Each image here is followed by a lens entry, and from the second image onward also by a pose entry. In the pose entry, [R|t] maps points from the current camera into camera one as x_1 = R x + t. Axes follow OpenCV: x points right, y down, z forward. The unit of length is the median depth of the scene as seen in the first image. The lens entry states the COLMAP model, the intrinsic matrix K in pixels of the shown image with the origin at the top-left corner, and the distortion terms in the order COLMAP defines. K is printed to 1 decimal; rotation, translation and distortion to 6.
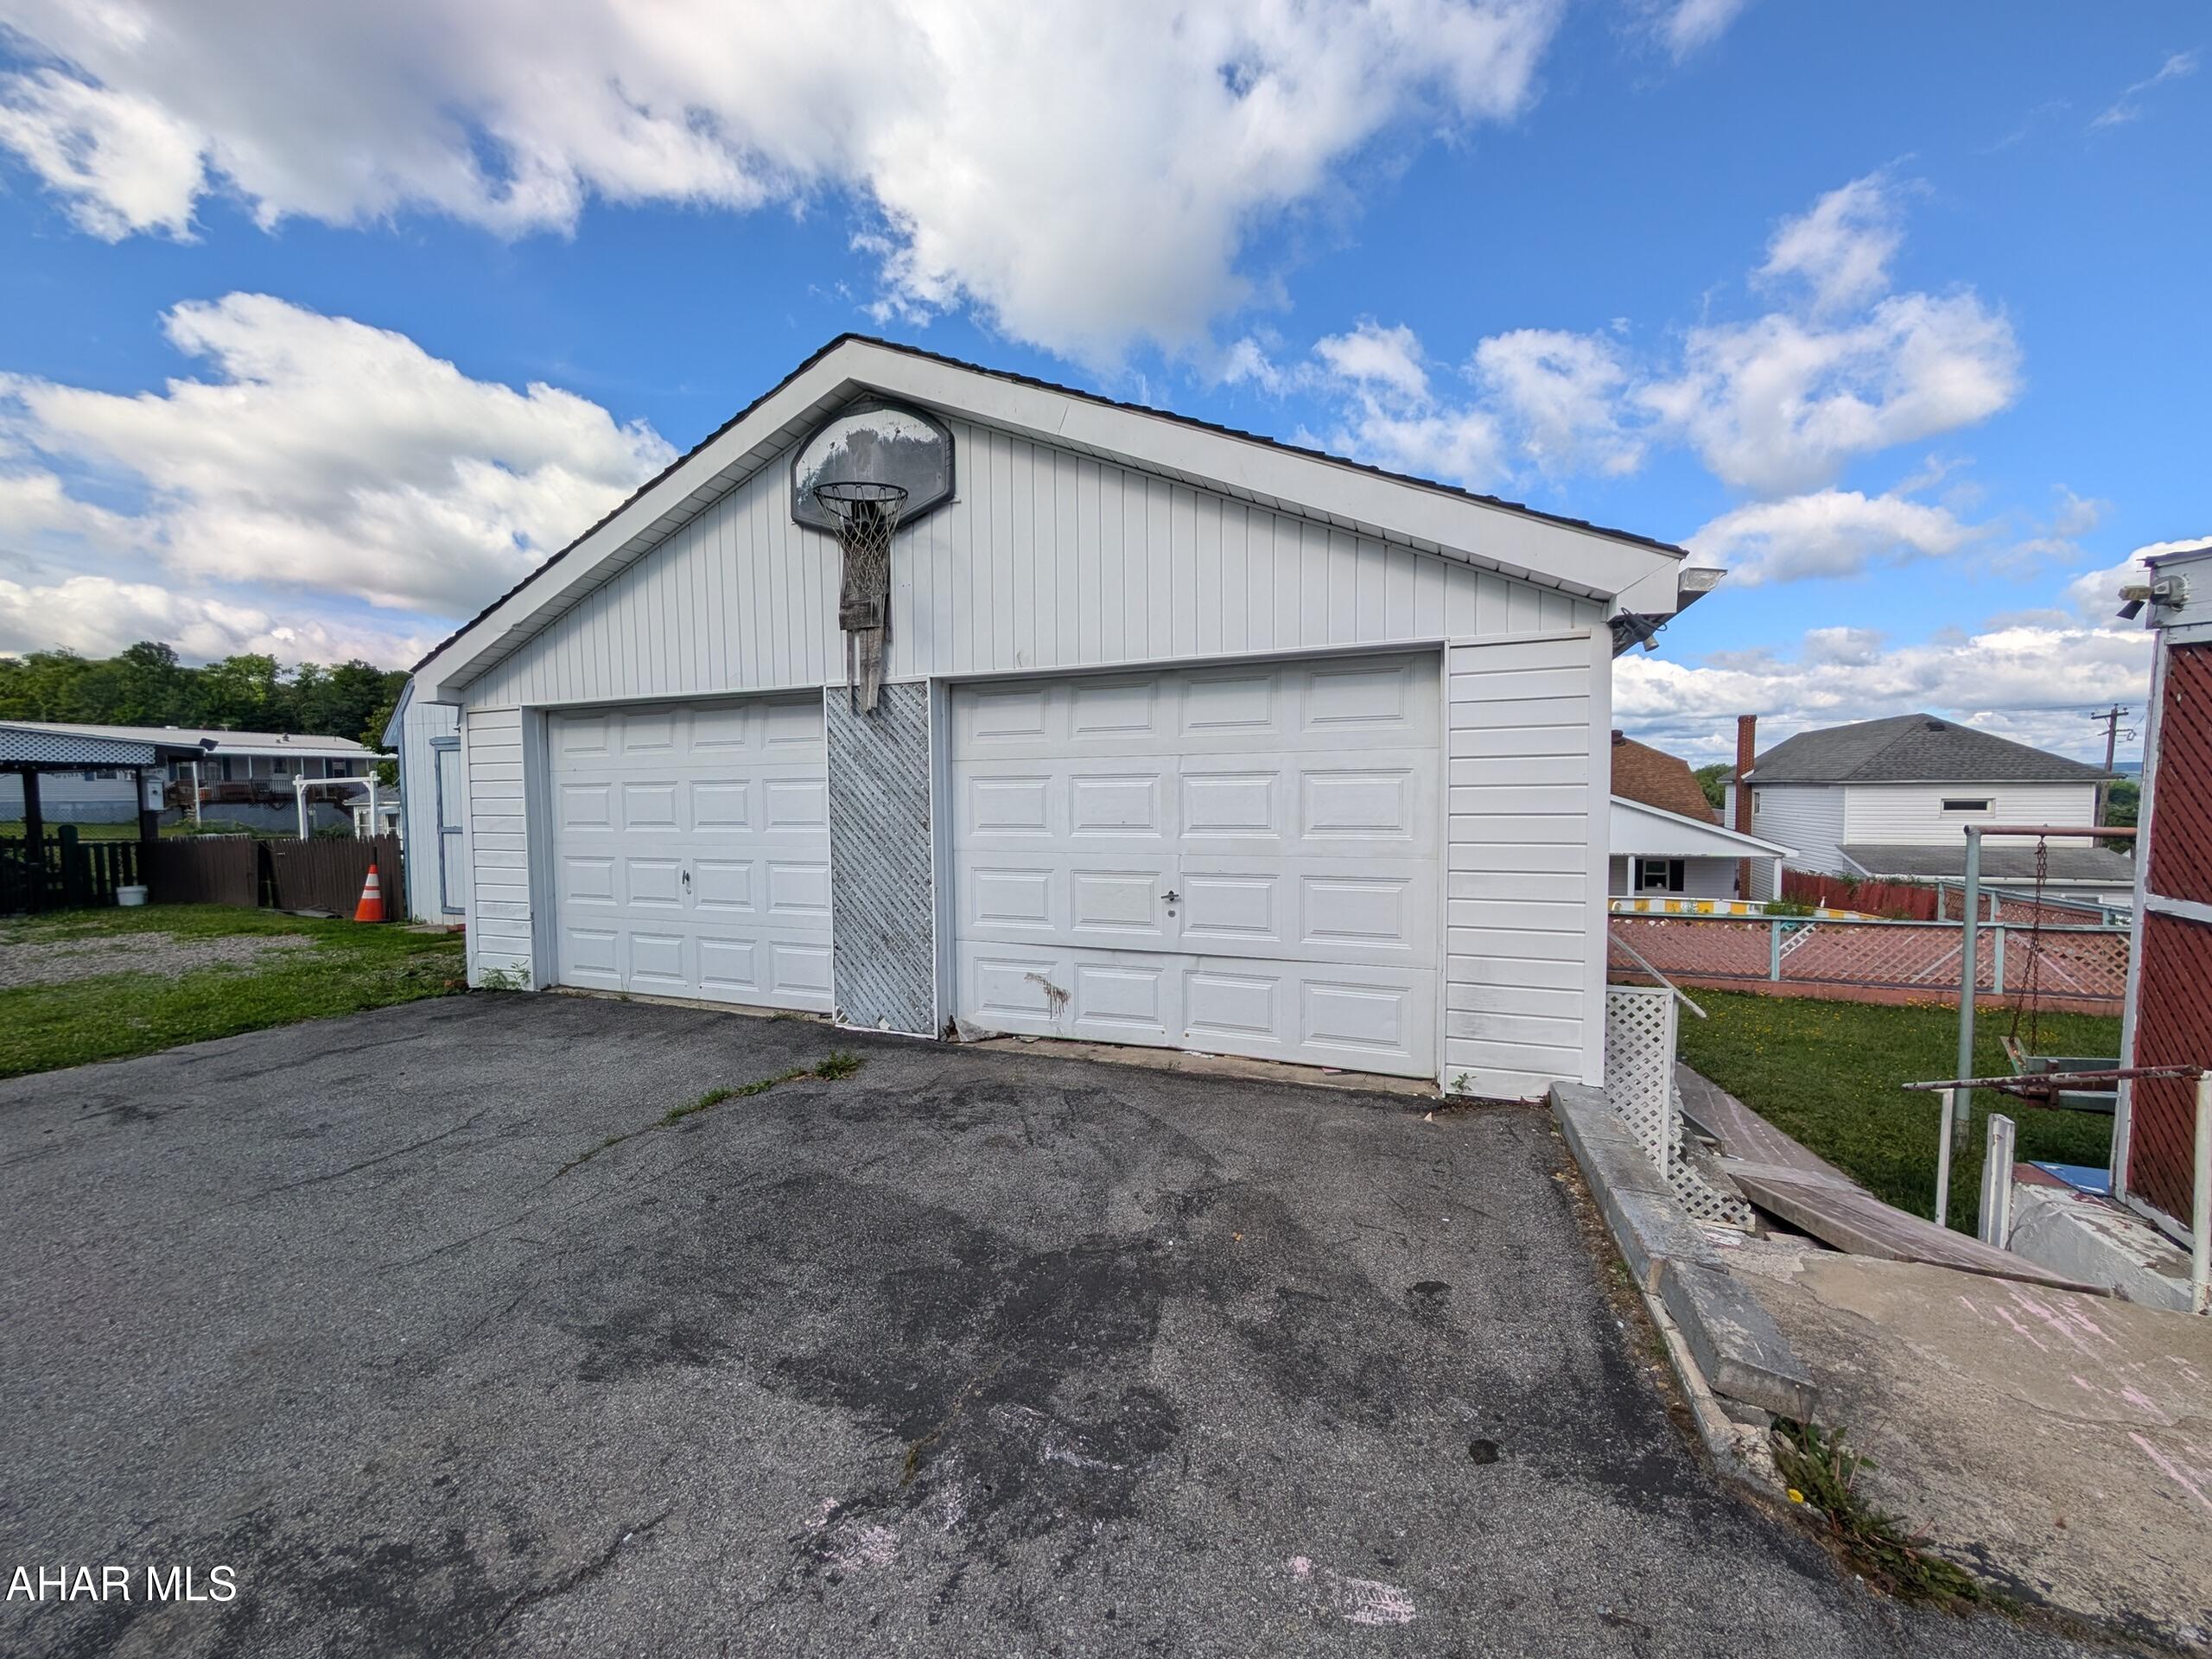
lens RADIAL K [[775.2, 0, 1110.7], [0, 775.2, 835.4], [0, 0, 1]] dist [0.000949, 0.000250]
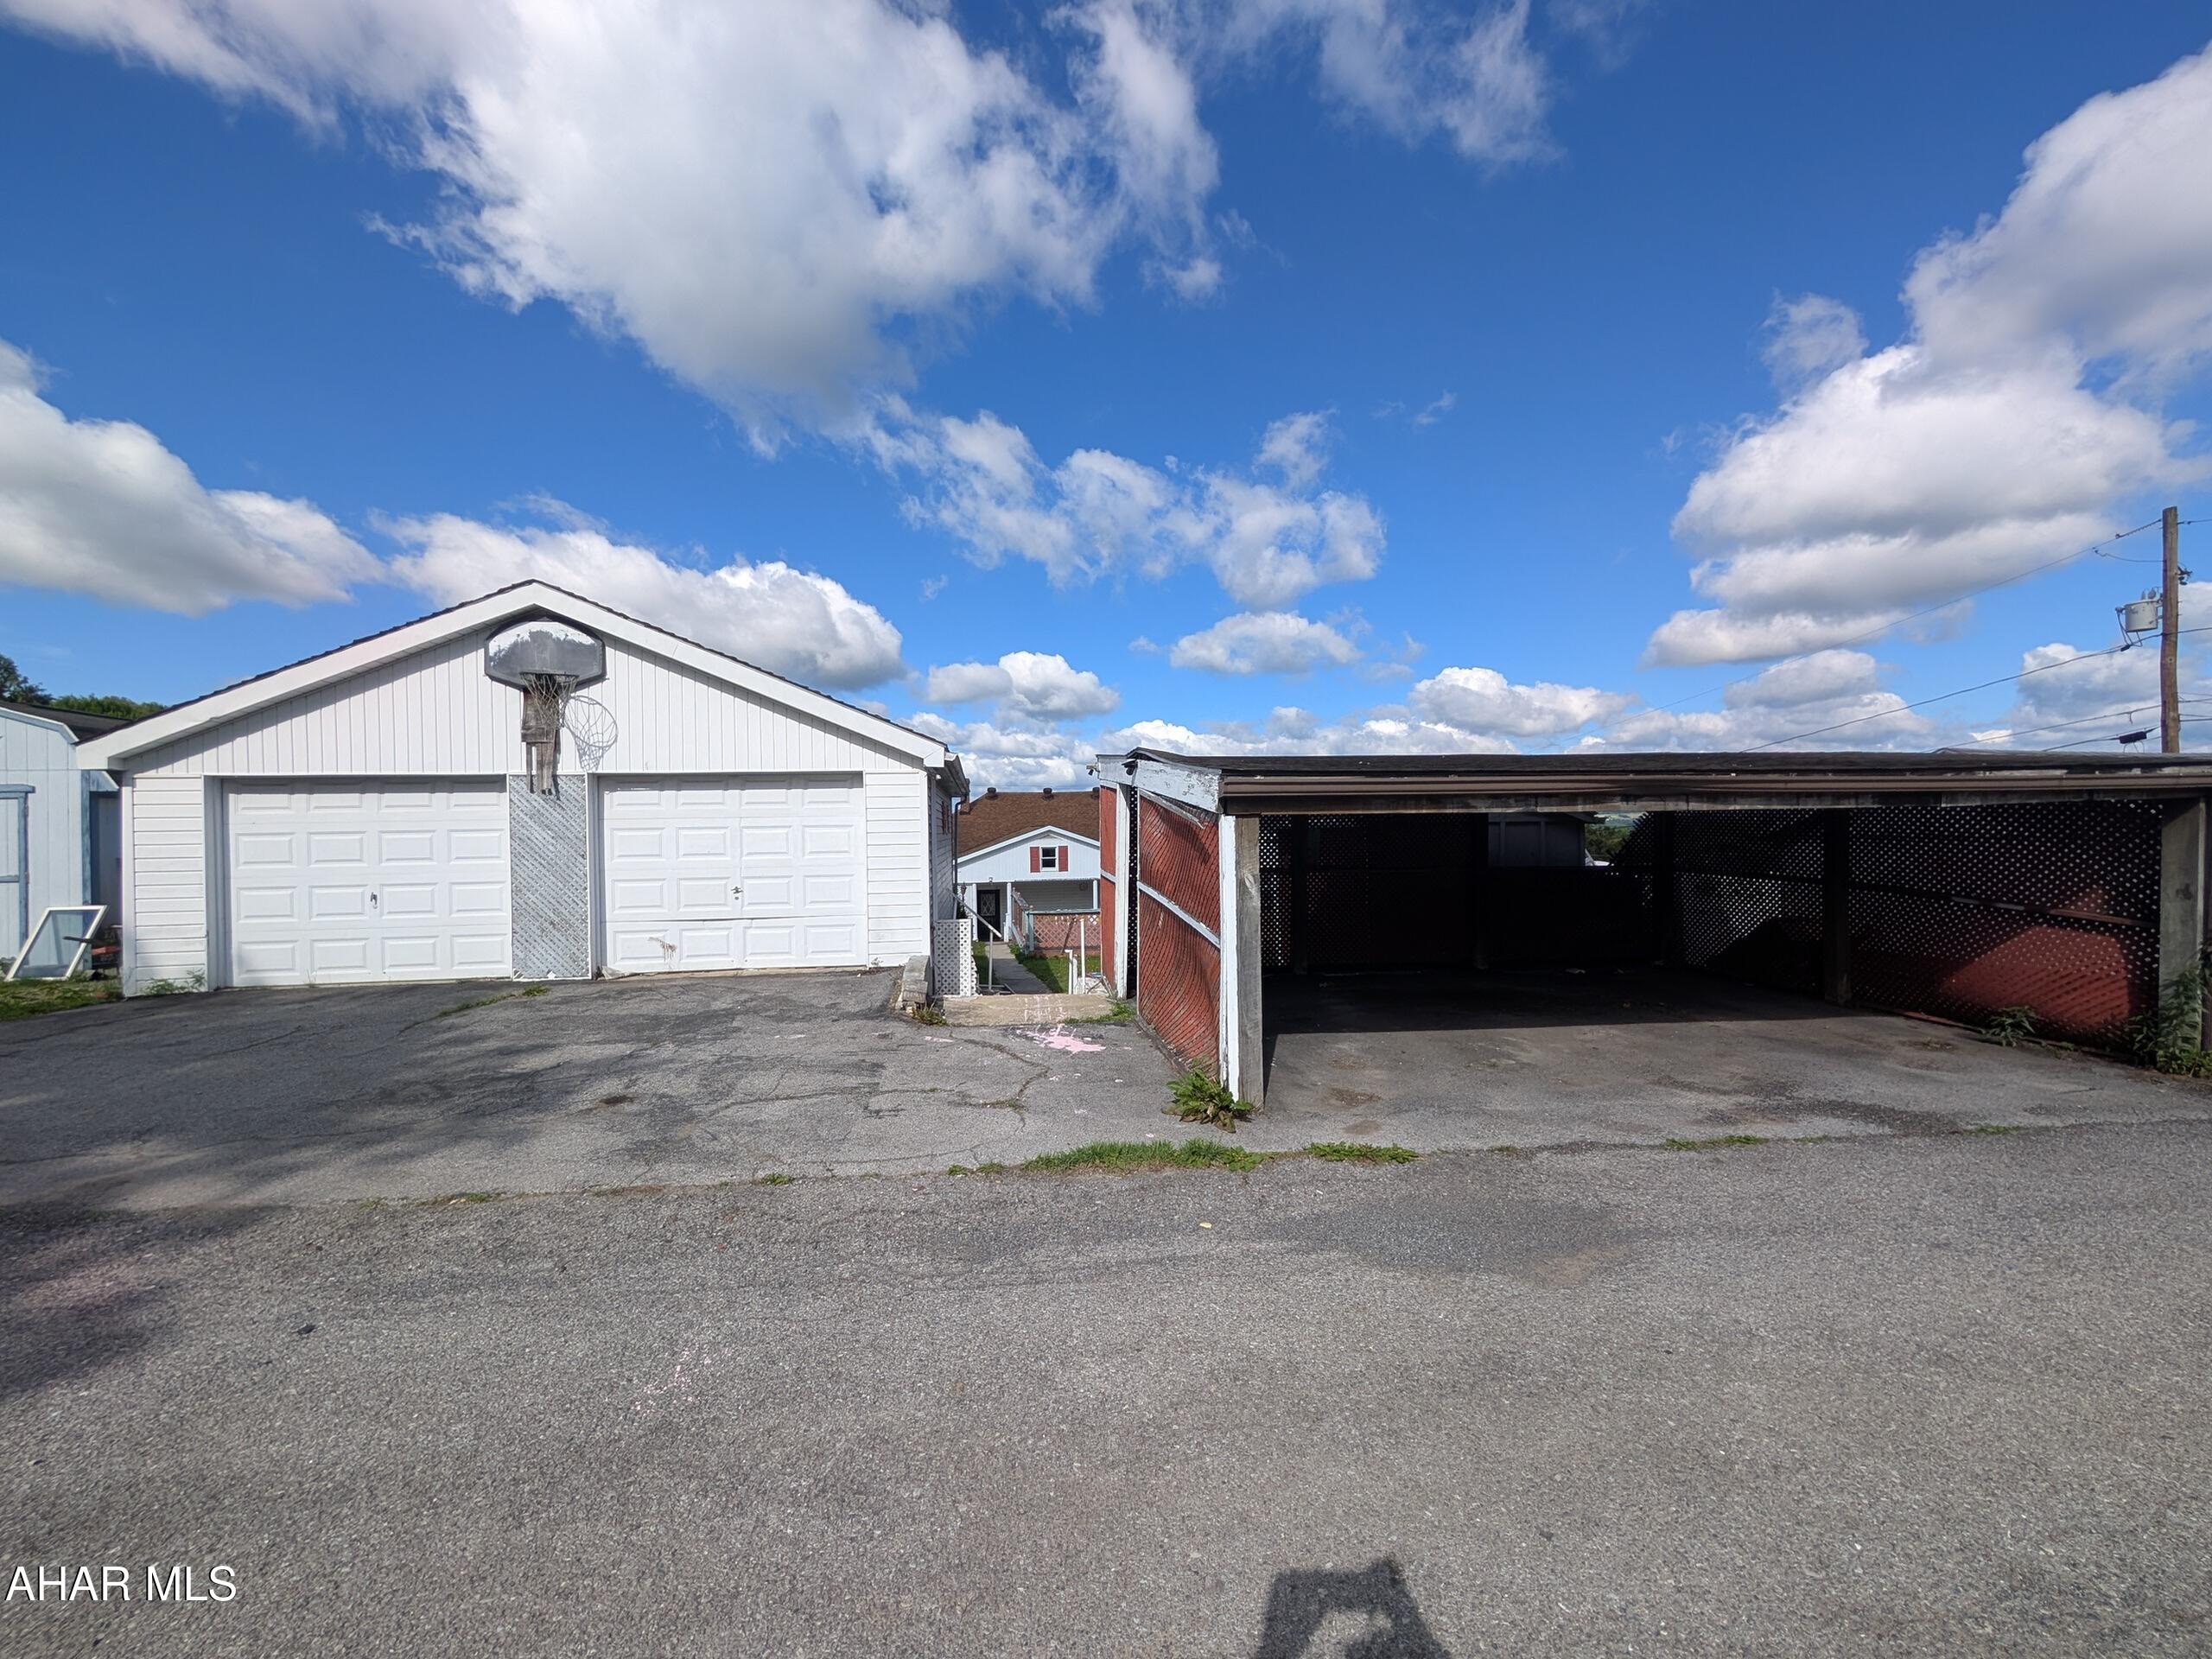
lens RADIAL K [[775.2, 0, 1118.5], [0, 775.2, 821.5], [0, 0, 1]] dist [0.000949, 0.000250]
pose [[0.894765, -0.002802, 0.446530, 0.059456], [0.030634, 0.998010, -0.055122, 0.040175], [-0.445486, 0.063001, 0.893069, -1.058233]]
